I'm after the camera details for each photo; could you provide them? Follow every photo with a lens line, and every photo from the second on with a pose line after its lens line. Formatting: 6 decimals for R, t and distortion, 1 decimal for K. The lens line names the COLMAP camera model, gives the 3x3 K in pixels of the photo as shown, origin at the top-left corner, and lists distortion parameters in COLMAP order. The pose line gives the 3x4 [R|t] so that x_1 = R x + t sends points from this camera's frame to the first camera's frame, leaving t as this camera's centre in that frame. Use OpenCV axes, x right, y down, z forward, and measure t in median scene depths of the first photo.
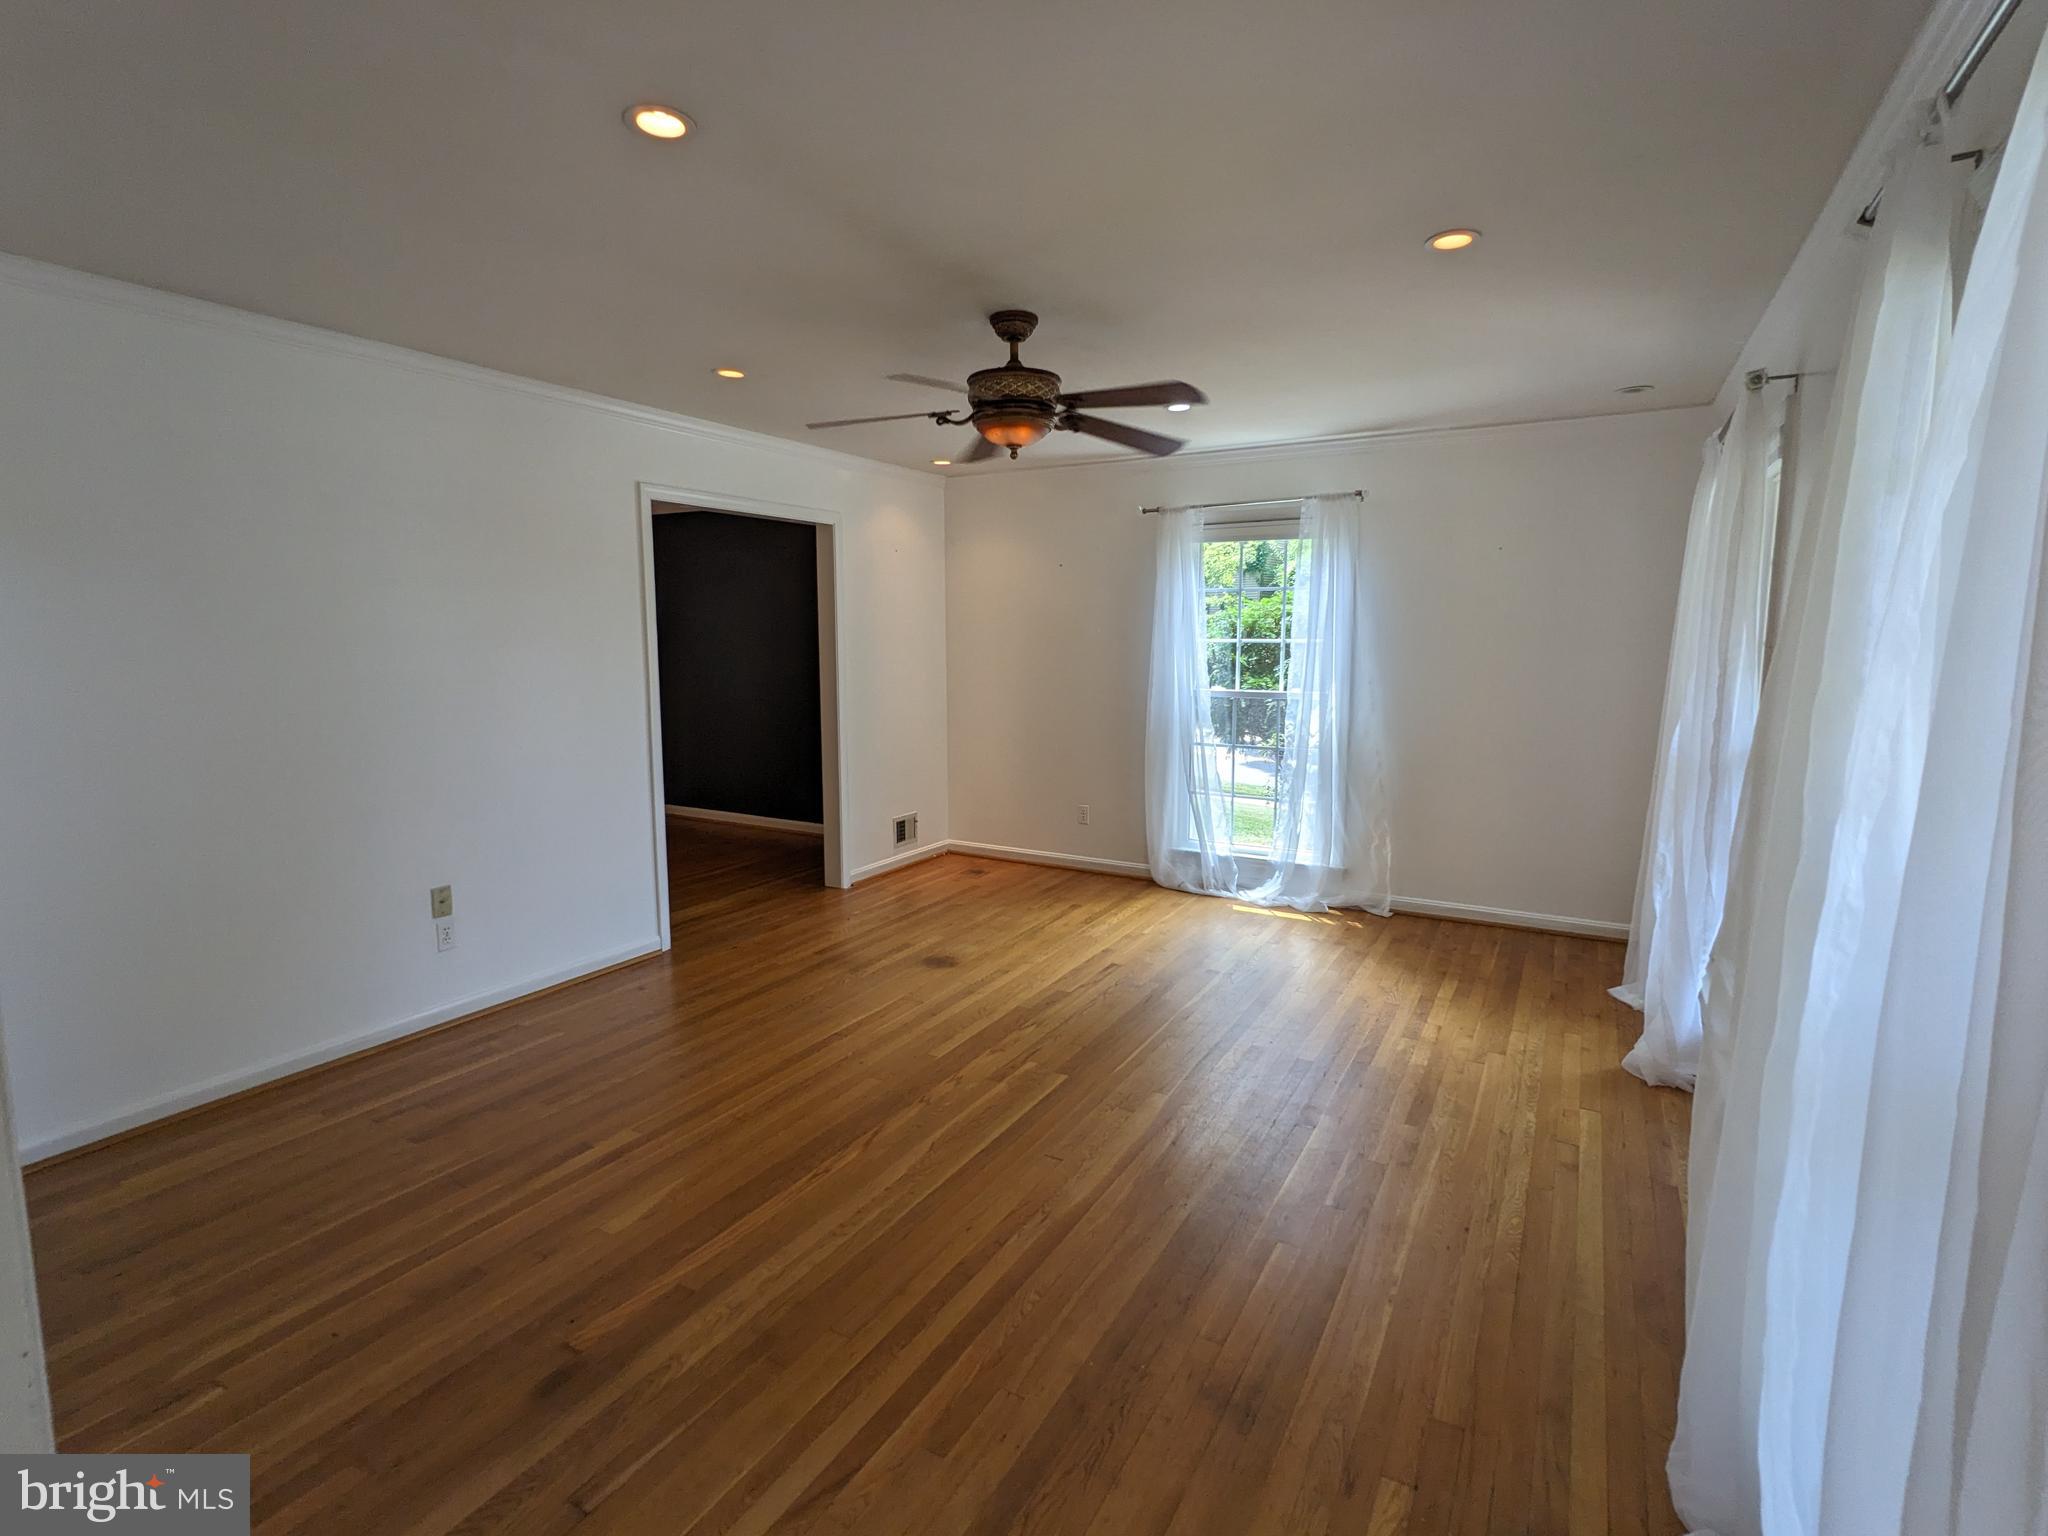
lens RADIAL K [[982.6, 0, 1024.7], [0, 982.6, 763.3], [0, 0, 1]] dist [-0.000101, -0.000080]
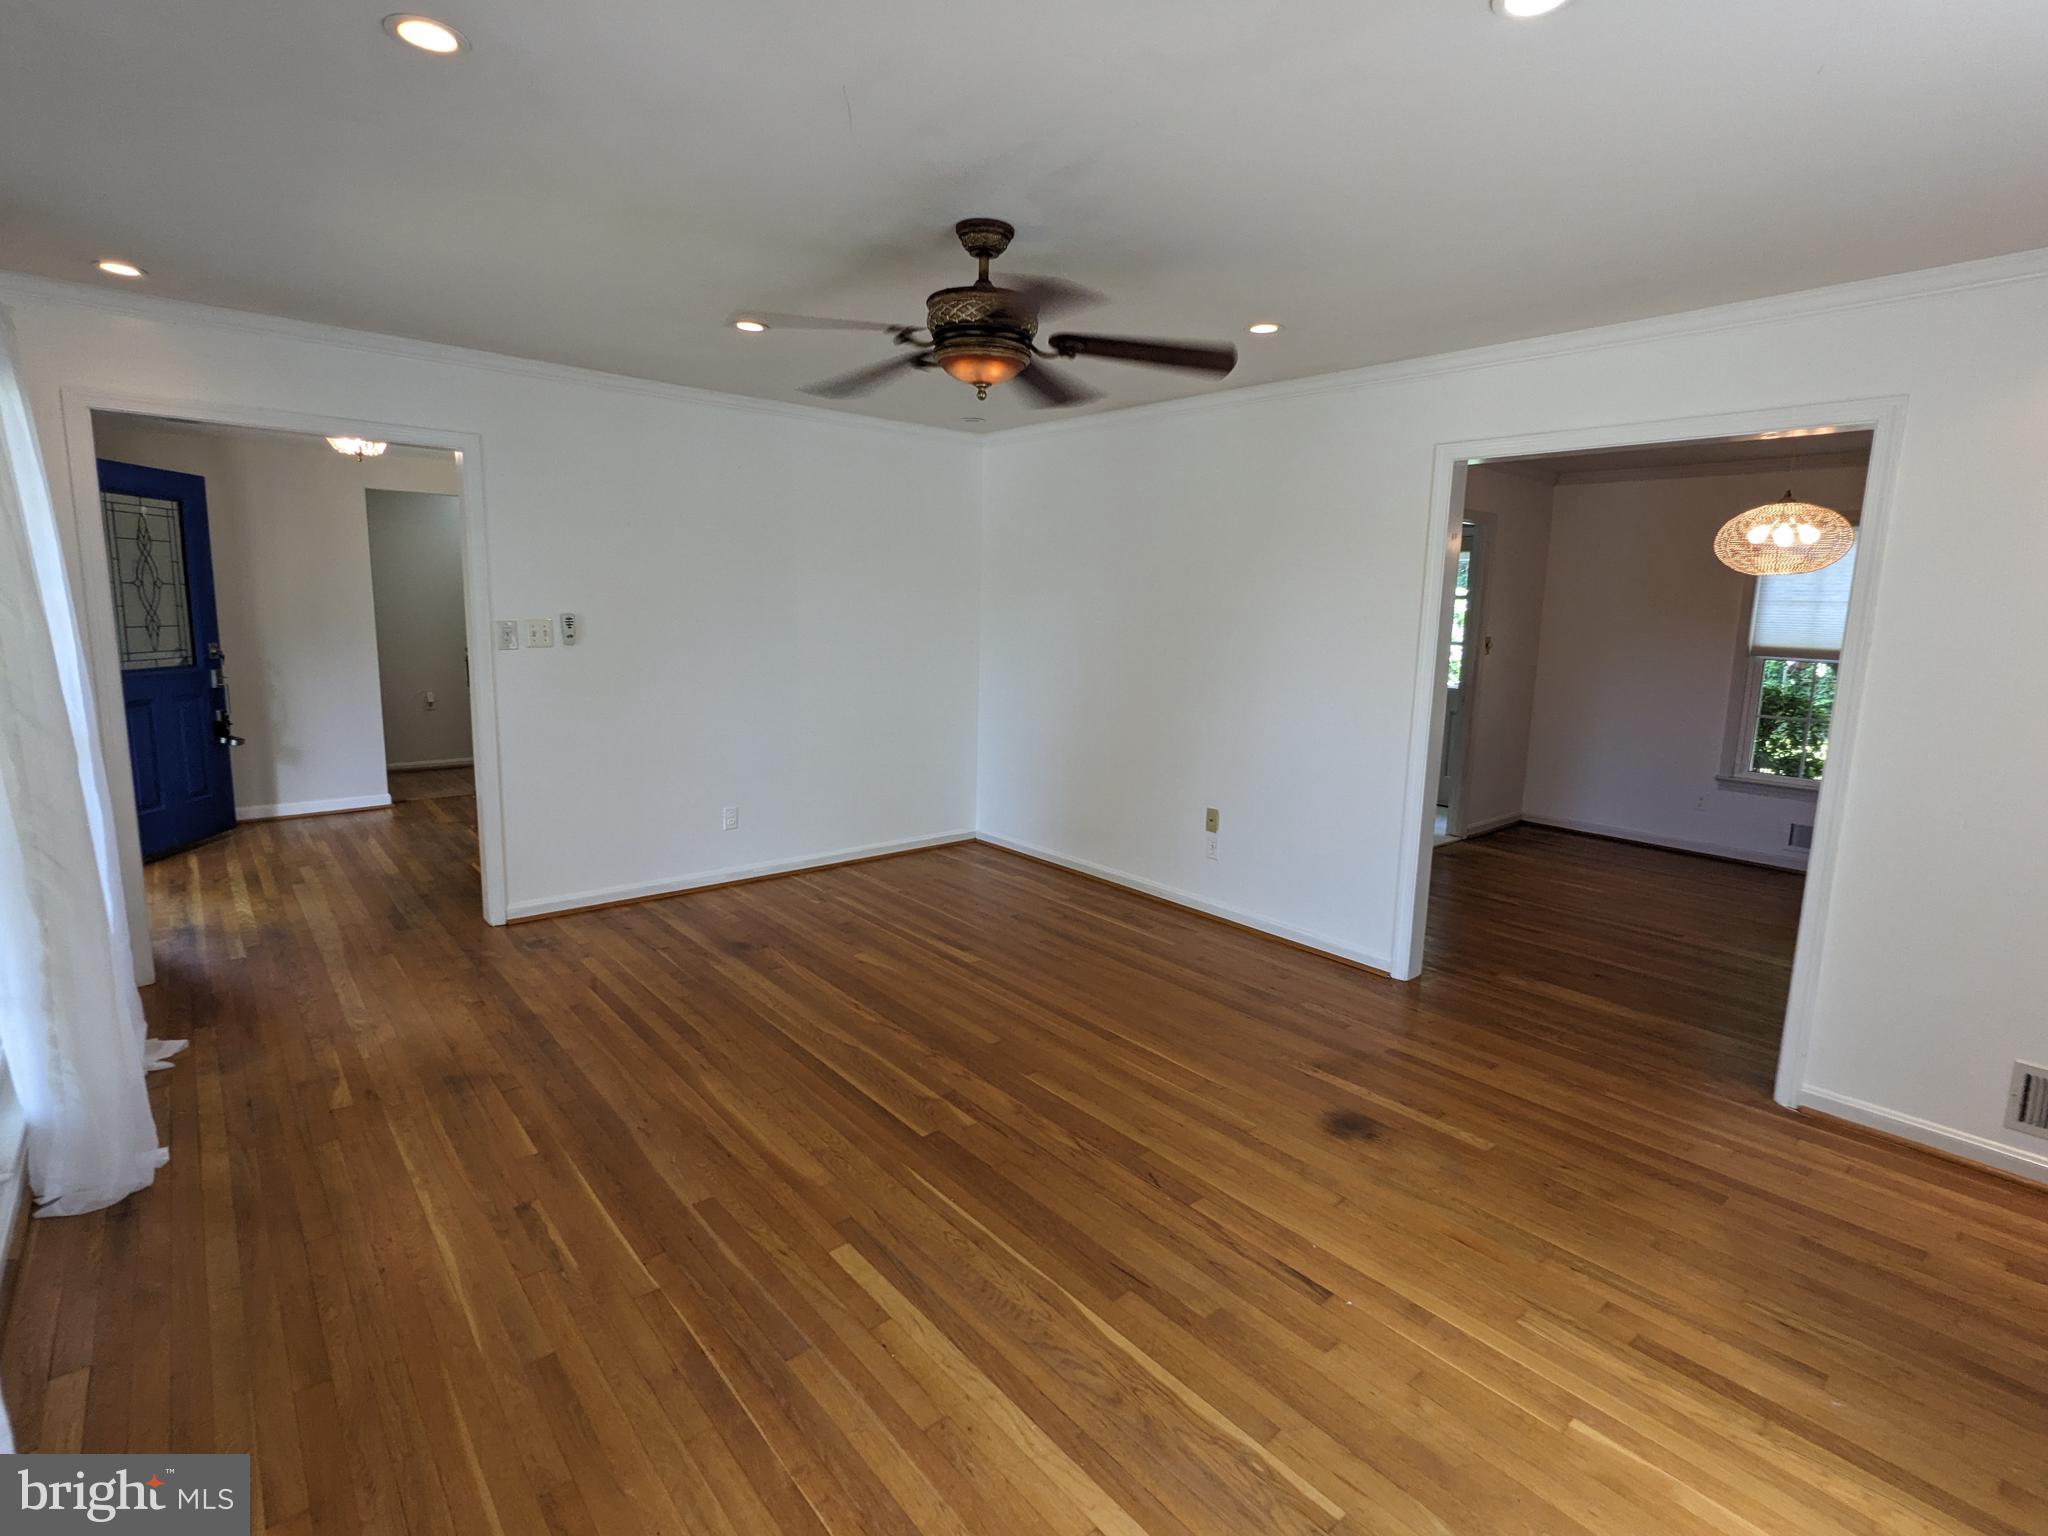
lens RADIAL K [[982.6, 0, 1024.7], [0, 982.6, 759.4], [0, 0, 1]] dist [-0.000101, -0.000080]
pose [[-0.332787, 0.144814, -0.931816, 0.664642], [-0.153060, 0.966740, 0.204906, -0.159698], [0.930497, 0.210814, -0.299553, 1.116092]]
